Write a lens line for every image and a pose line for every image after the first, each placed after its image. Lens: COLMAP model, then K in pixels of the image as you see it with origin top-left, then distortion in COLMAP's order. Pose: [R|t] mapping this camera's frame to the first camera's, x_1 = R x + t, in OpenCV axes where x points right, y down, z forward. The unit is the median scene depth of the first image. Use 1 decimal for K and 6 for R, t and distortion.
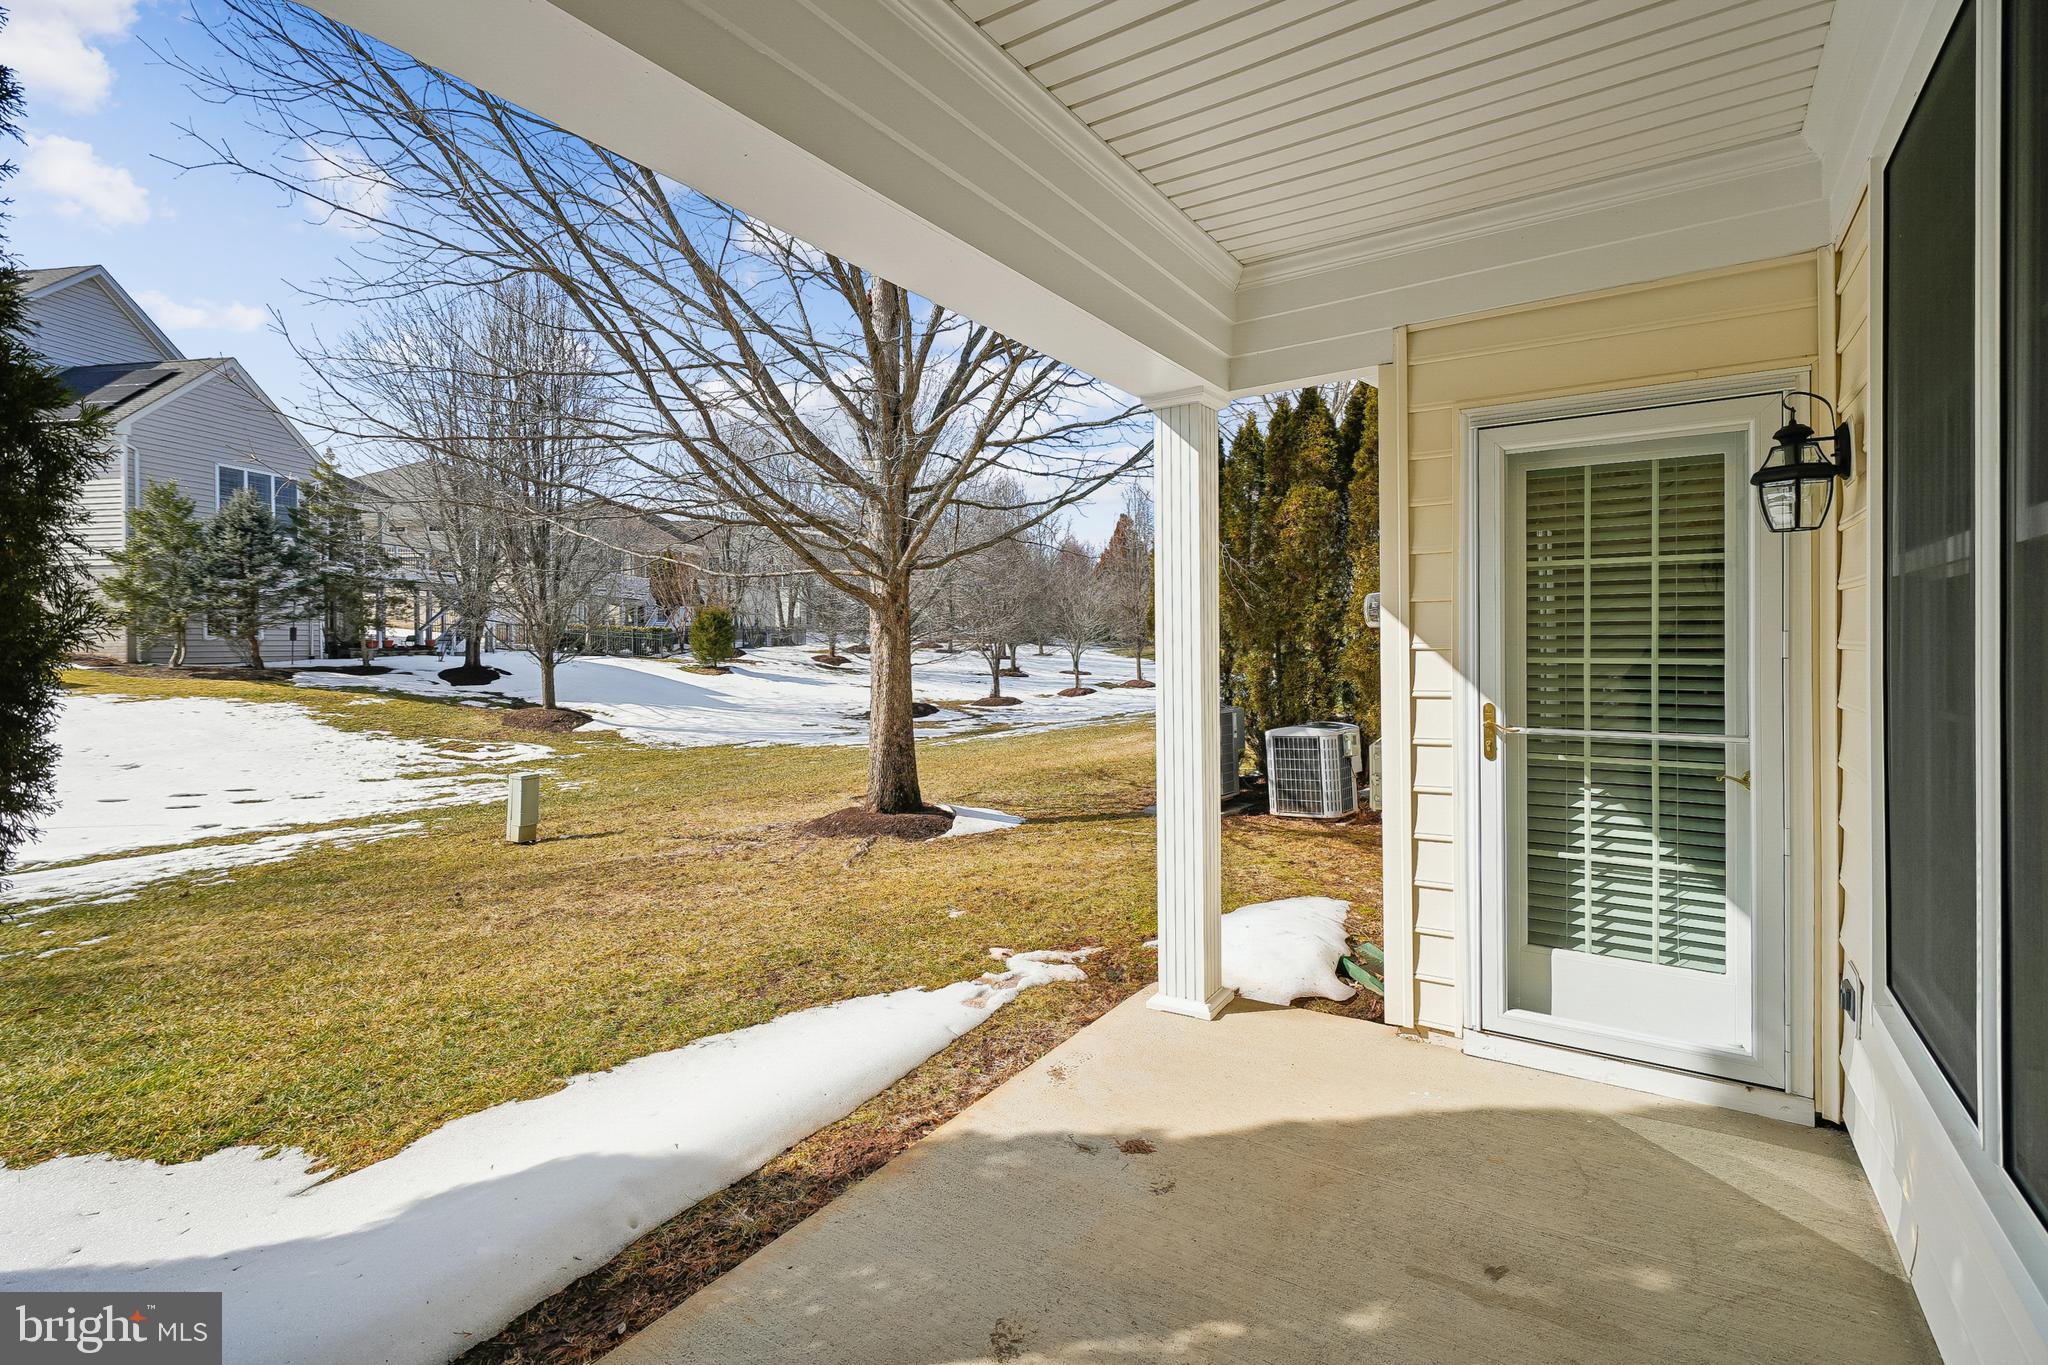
lens RADIAL K [[946.4, 0, 1028.7], [0, 946.4, 651.9], [0, 0, 1]] dist [-0.028196, 0.014699]
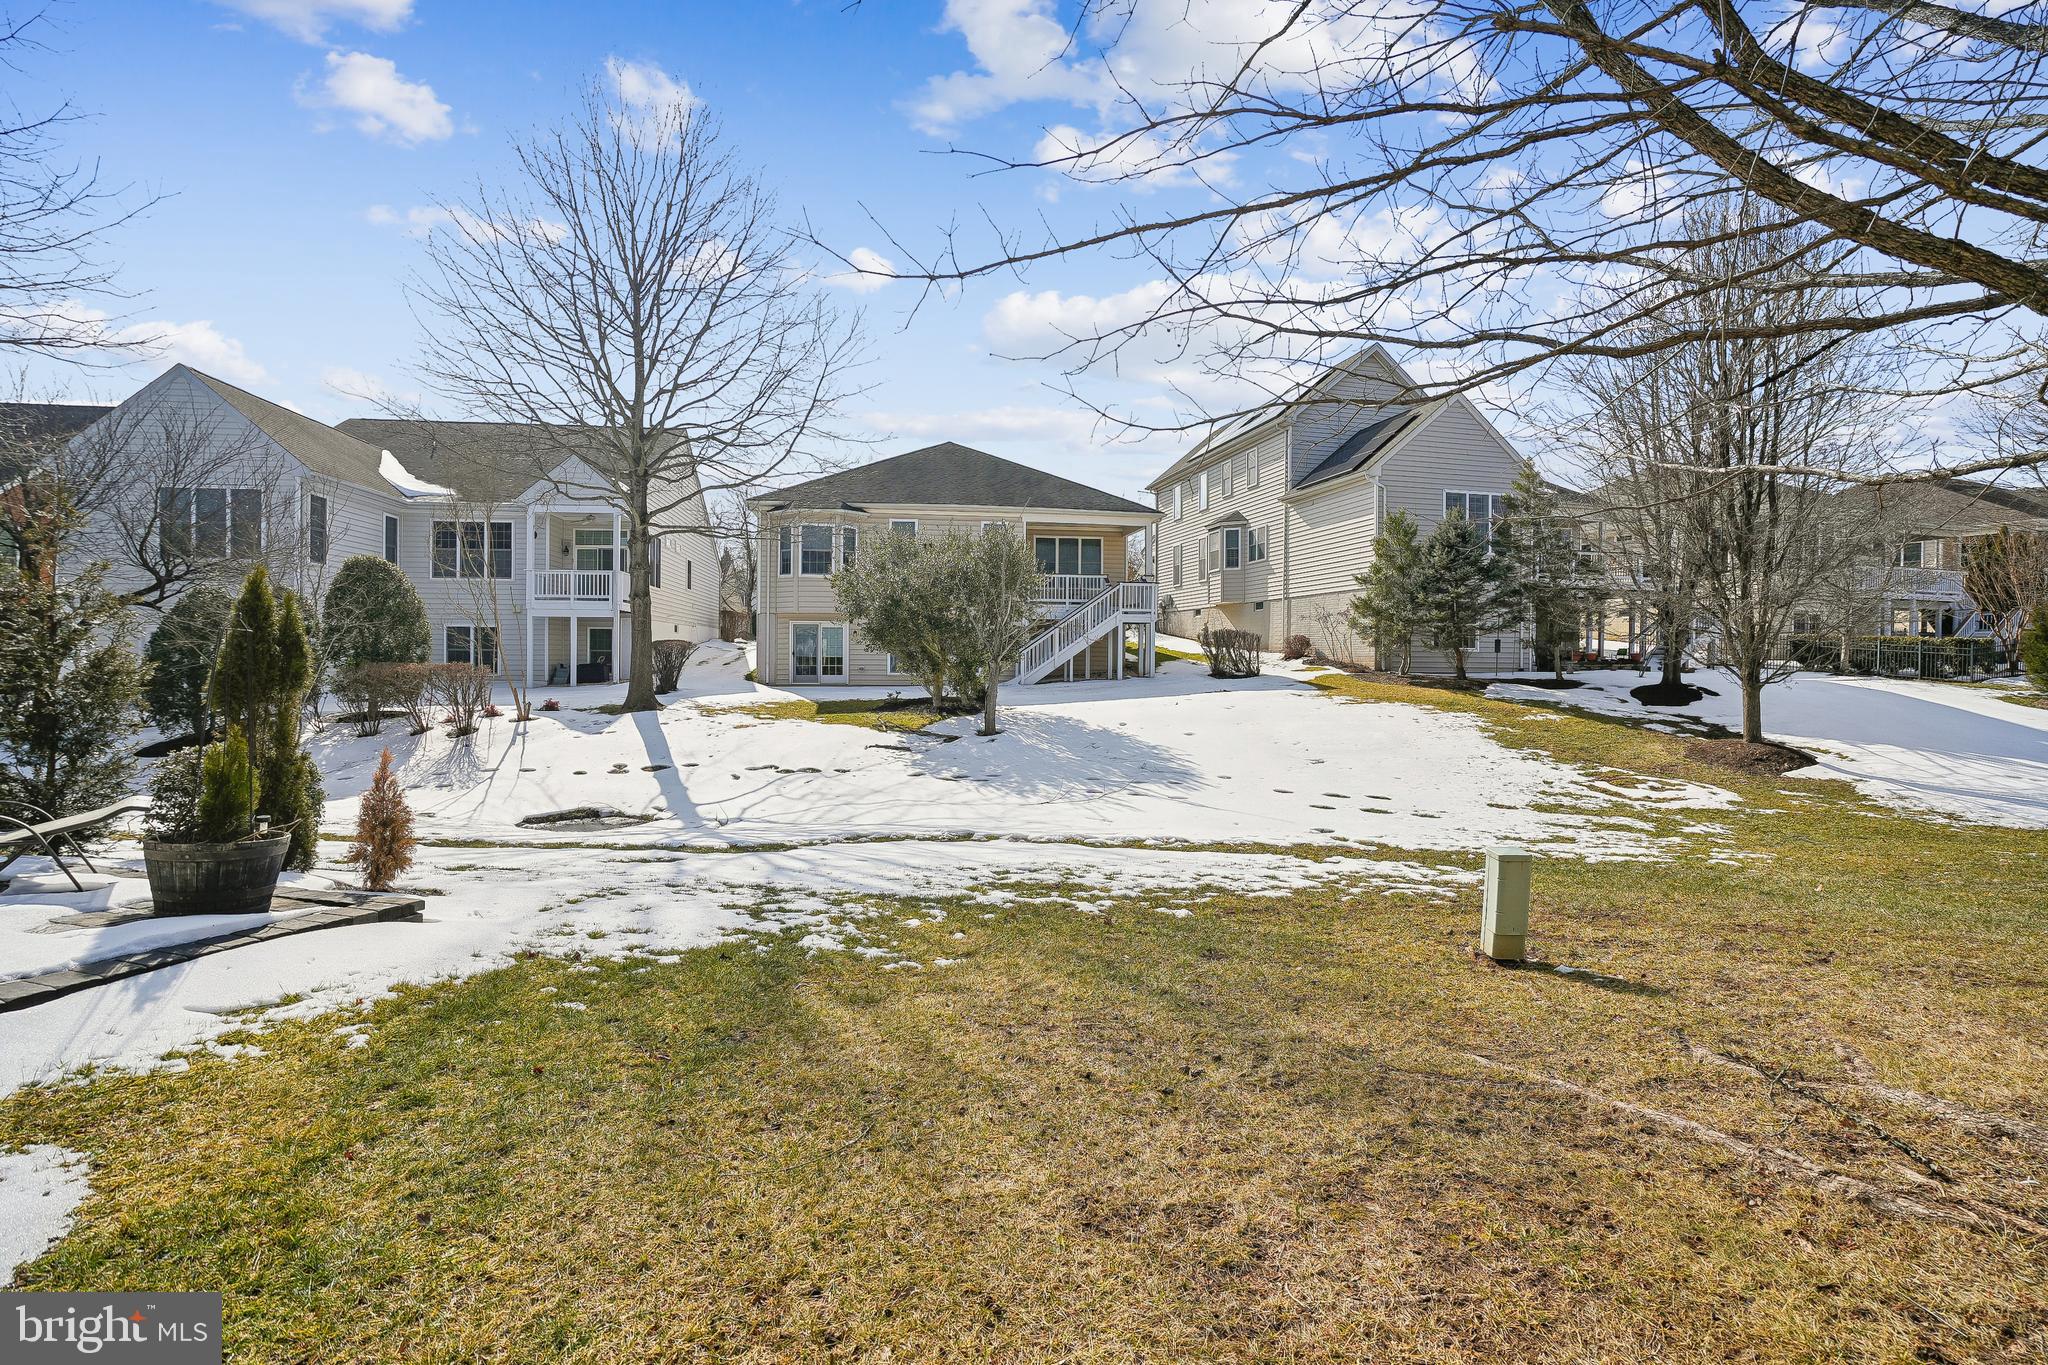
lens RADIAL K [[946.4, 0, 1066.2], [0, 946.4, 664.2], [0, 0, 1]] dist [-0.028196, 0.014699]
pose [[0.394083, 0.015838, -0.918938, -0.030608], [-0.020574, 0.999753, 0.008408, 0.002070], [0.918844, 0.015593, 0.394312, 0.183425]]
